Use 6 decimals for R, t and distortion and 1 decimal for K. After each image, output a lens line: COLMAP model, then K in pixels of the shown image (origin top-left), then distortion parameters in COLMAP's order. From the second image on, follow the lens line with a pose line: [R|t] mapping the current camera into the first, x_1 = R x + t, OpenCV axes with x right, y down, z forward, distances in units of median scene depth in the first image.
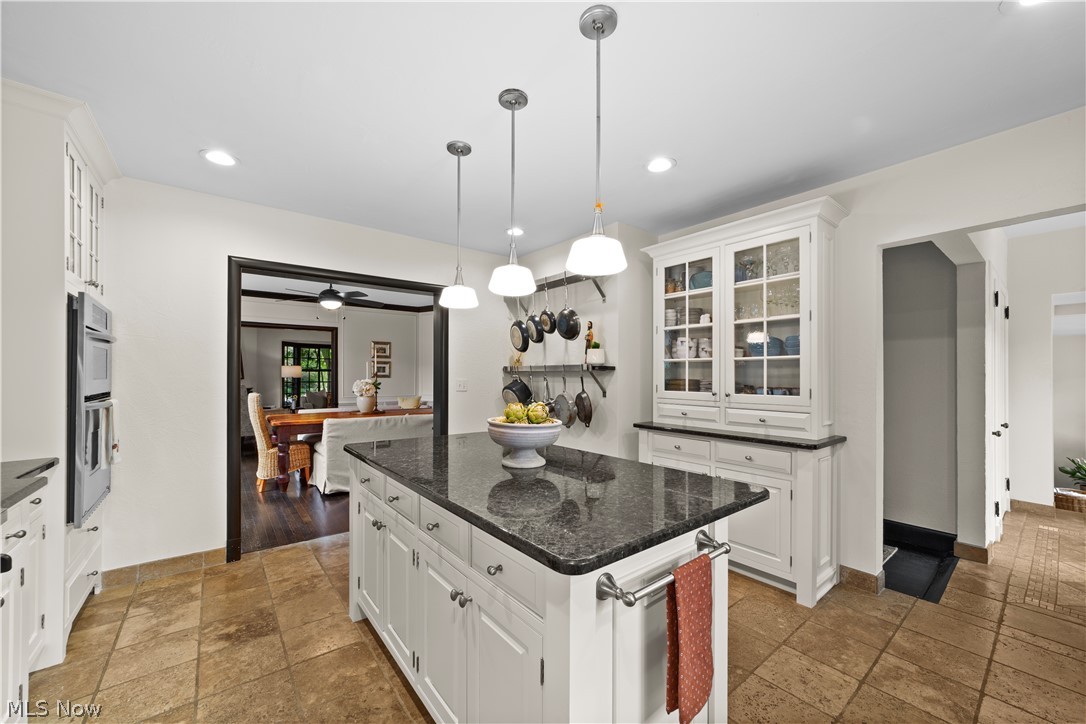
lens RADIAL K [[422.0, 0, 541.1], [0, 422.0, 371.9], [0, 0, 1]] dist [-0.003747, 0.000893]
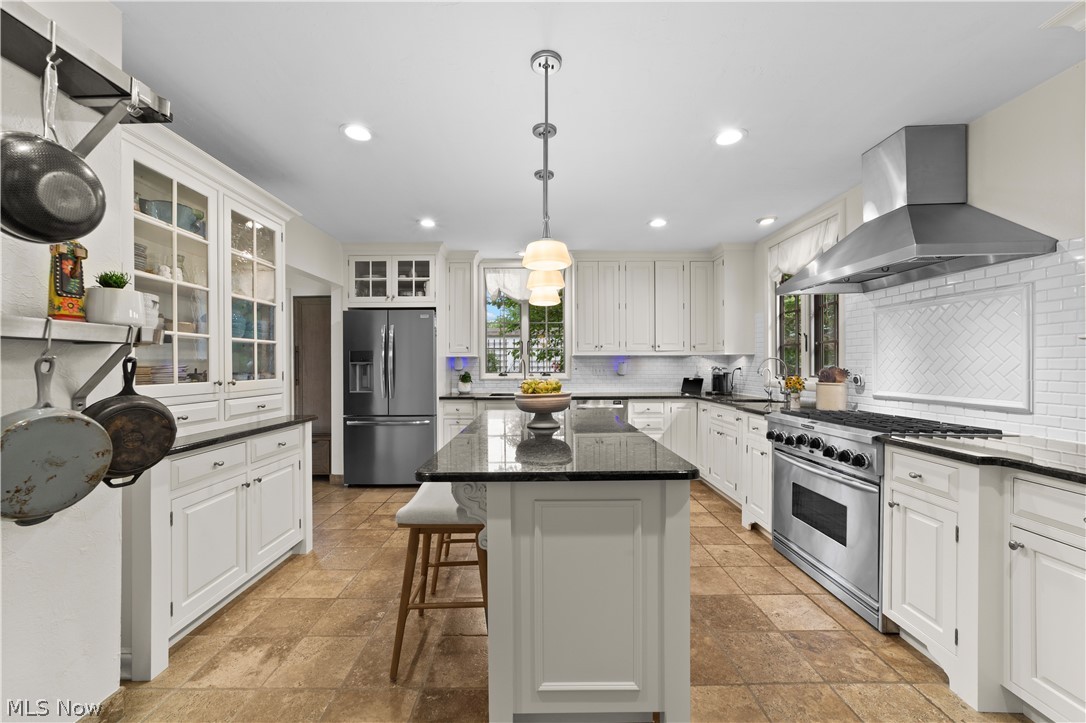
lens RADIAL K [[422.0, 0, 541.5], [0, 422.0, 364.2], [0, 0, 1]] dist [-0.003747, 0.000893]
pose [[-0.783840, 0.002996, 0.620955, -0.539655], [0.004775, 0.999988, 0.001203, 0.021107], [-0.620944, 0.003908, -0.783845, 1.296877]]
